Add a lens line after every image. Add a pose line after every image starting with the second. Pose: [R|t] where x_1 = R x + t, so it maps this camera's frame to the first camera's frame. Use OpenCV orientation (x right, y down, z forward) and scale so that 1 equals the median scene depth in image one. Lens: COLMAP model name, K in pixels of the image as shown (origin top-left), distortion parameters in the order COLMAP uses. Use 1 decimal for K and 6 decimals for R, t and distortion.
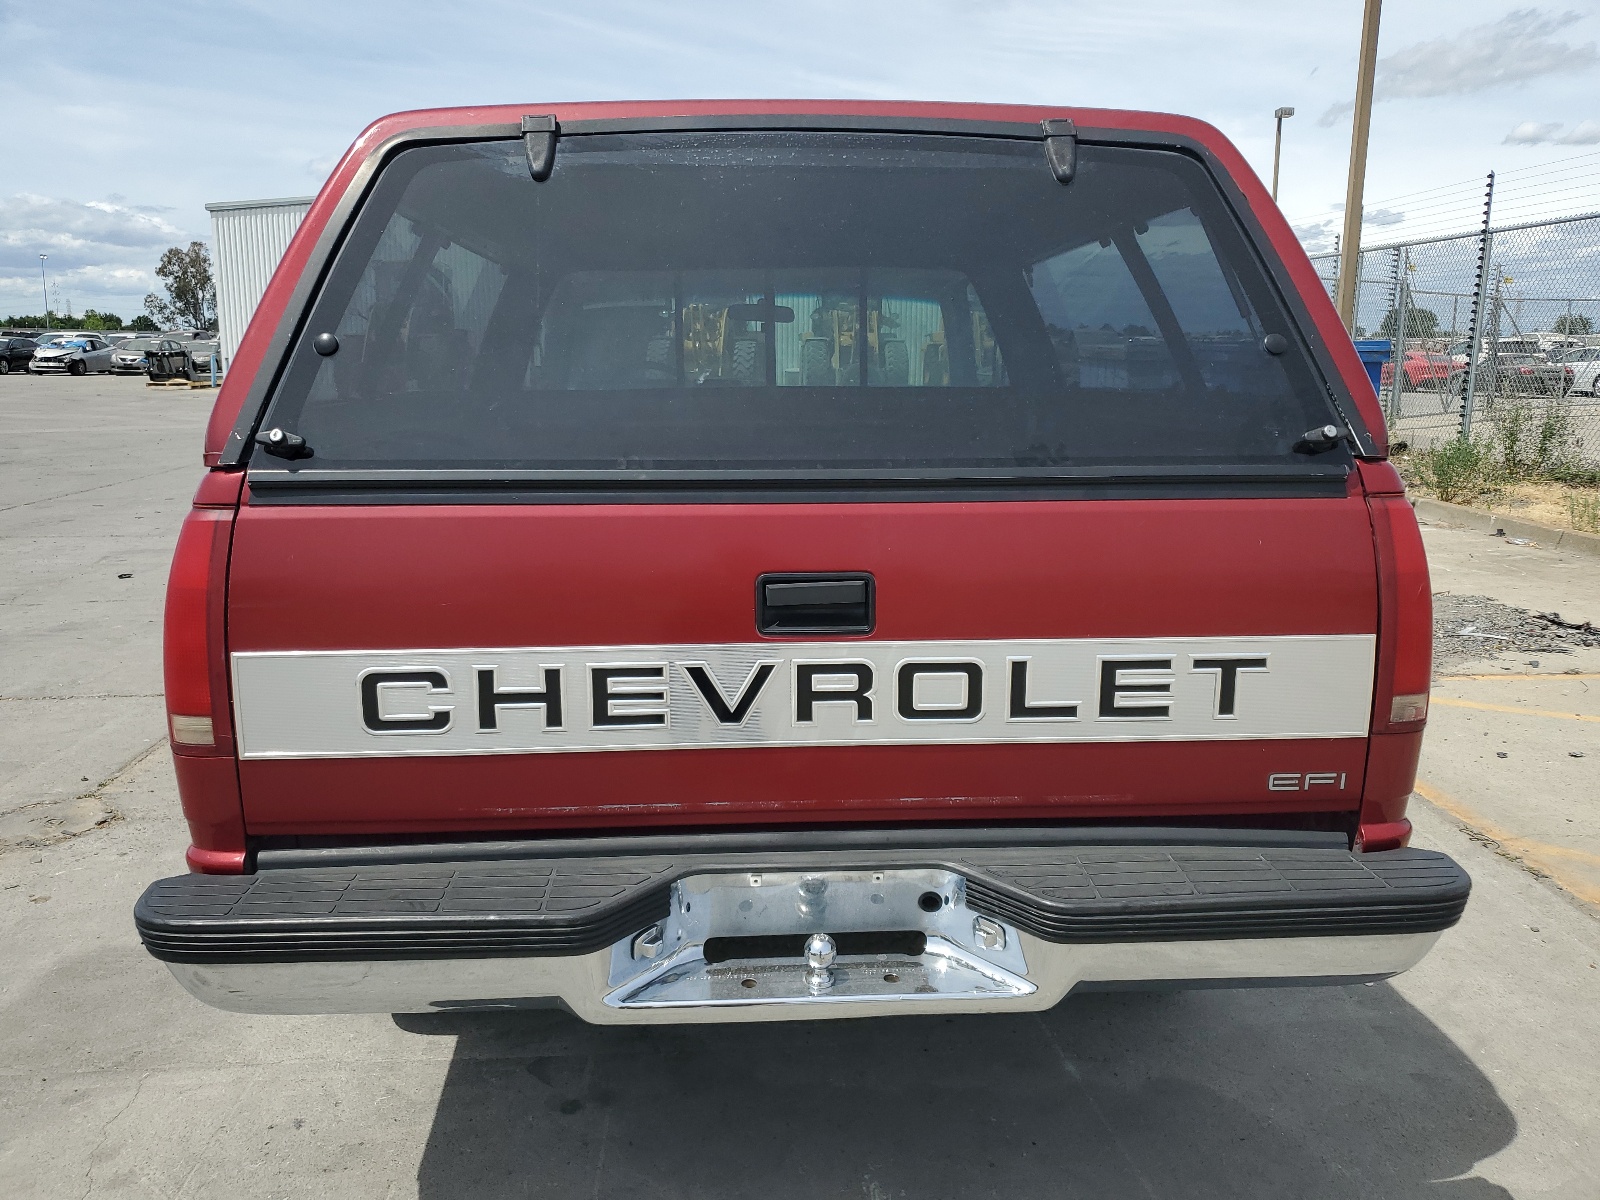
lens RADIAL K [[1253.1, 0, 798.4], [0, 1253.1, 592.9], [0, 0, 1]] dist [0.010473, 0.017171]
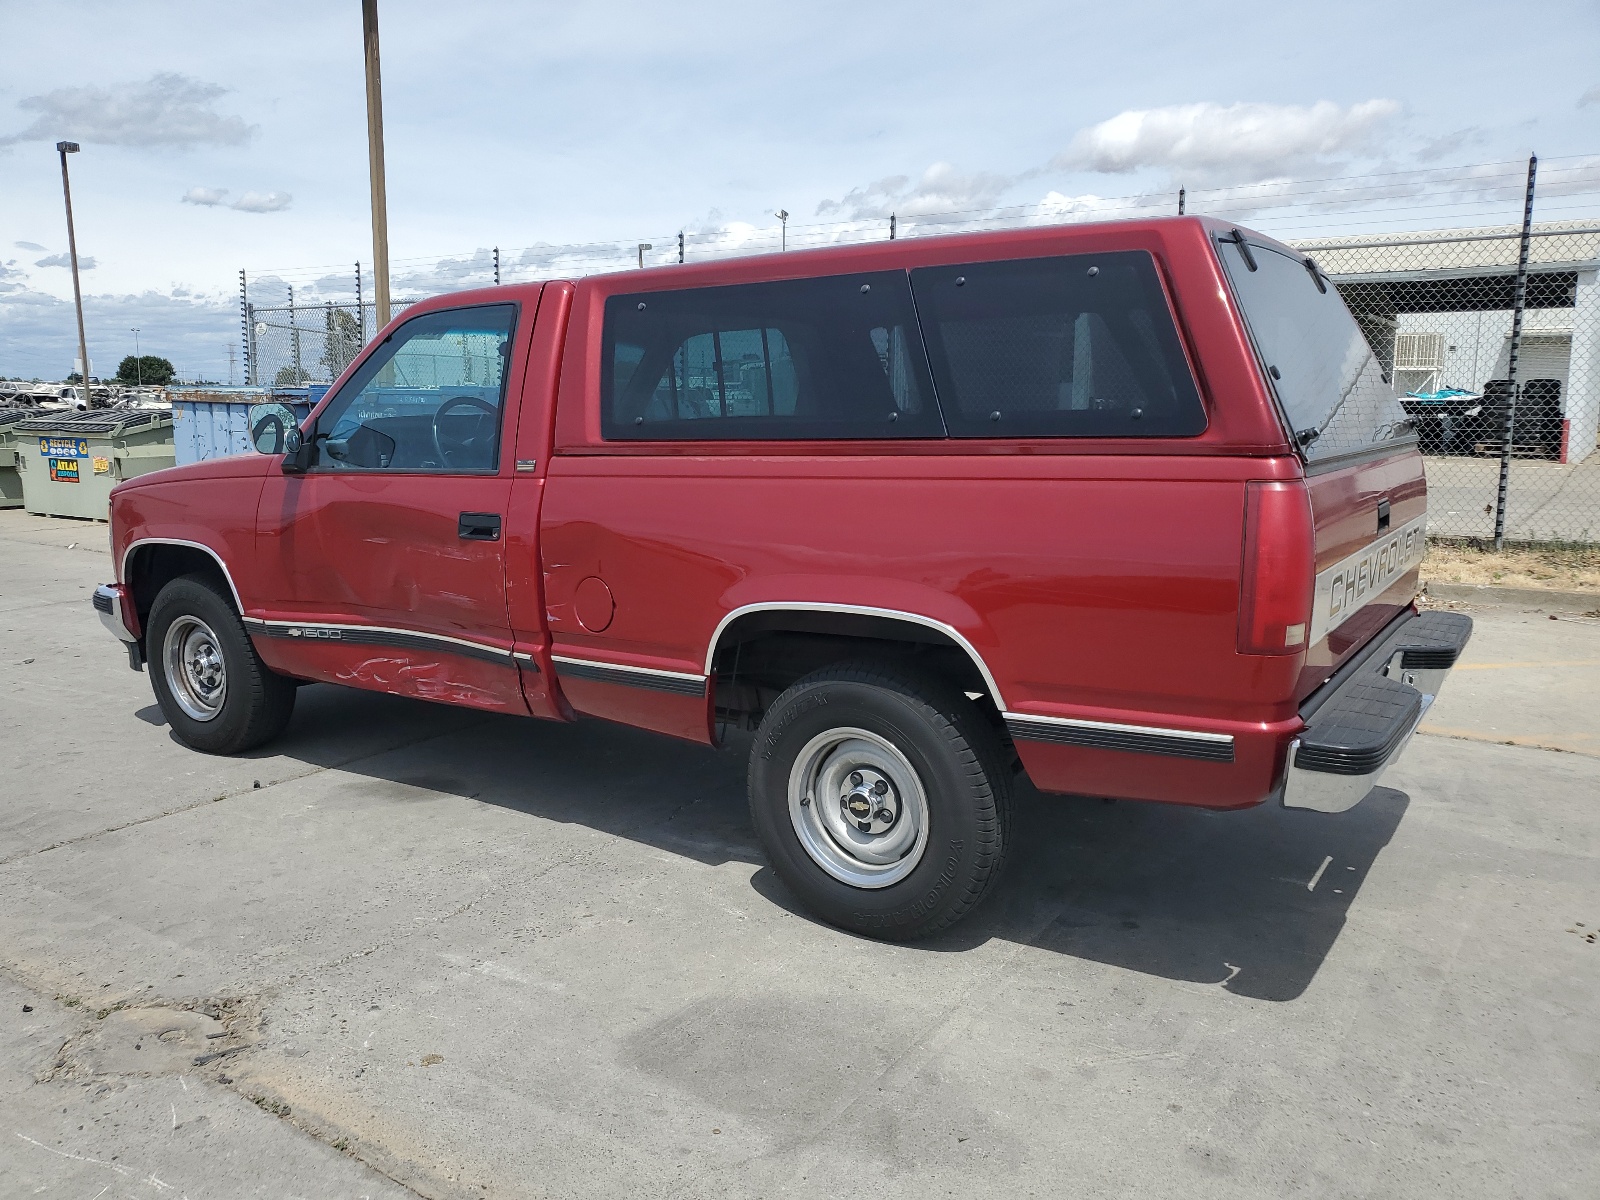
lens RADIAL K [[1253.1, 0, 793.3], [0, 1253.1, 604.7], [0, 0, 1]] dist [0.010473, 0.017171]
pose [[0.594580, -0.133061, 0.792950, -0.088370], [0.155458, 0.986627, 0.048994, -0.003804], [-0.788865, 0.094140, 0.607313, 0.025809]]
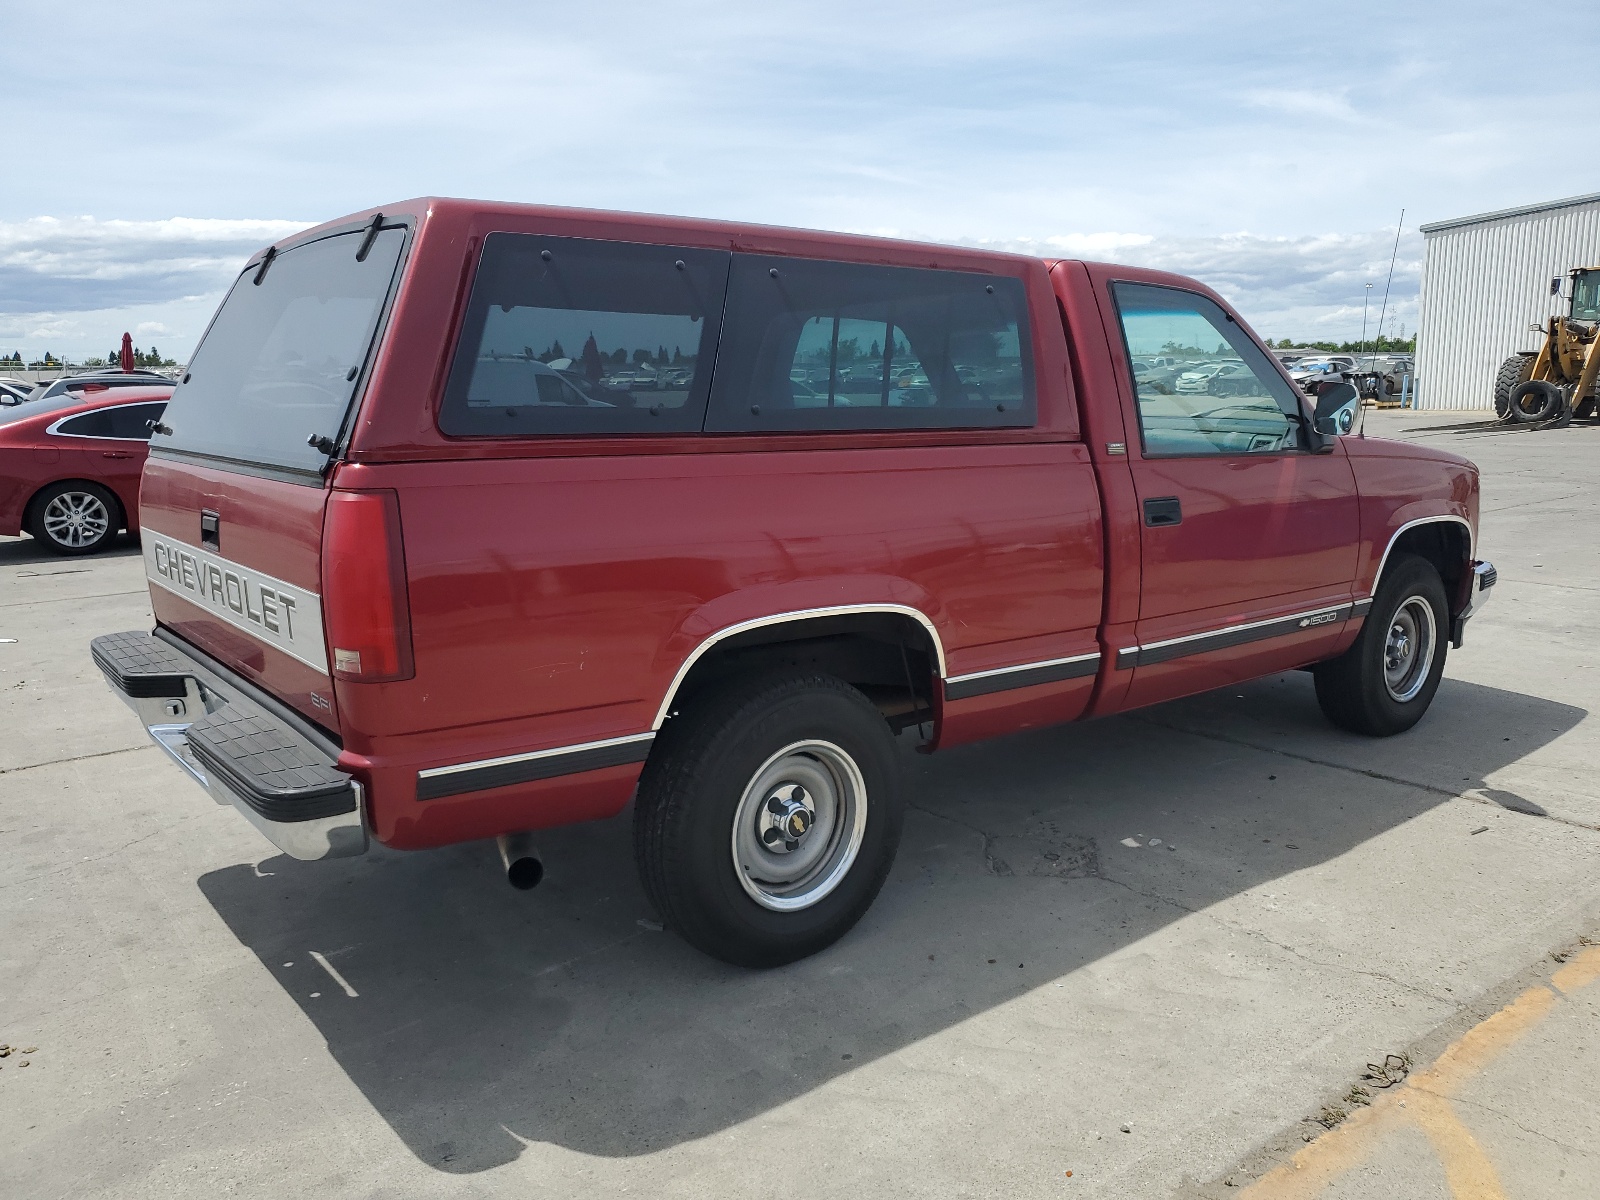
lens RADIAL K [[1253.1, 0, 799.4], [0, 1253.1, 602.7], [0, 0, 1]] dist [0.010473, 0.017171]
pose [[0.575302, 0.138509, -0.806129, 0.081822], [-0.145146, 0.987204, 0.066036, -0.005415], [0.804960, 0.079016, 0.588044, 0.029207]]
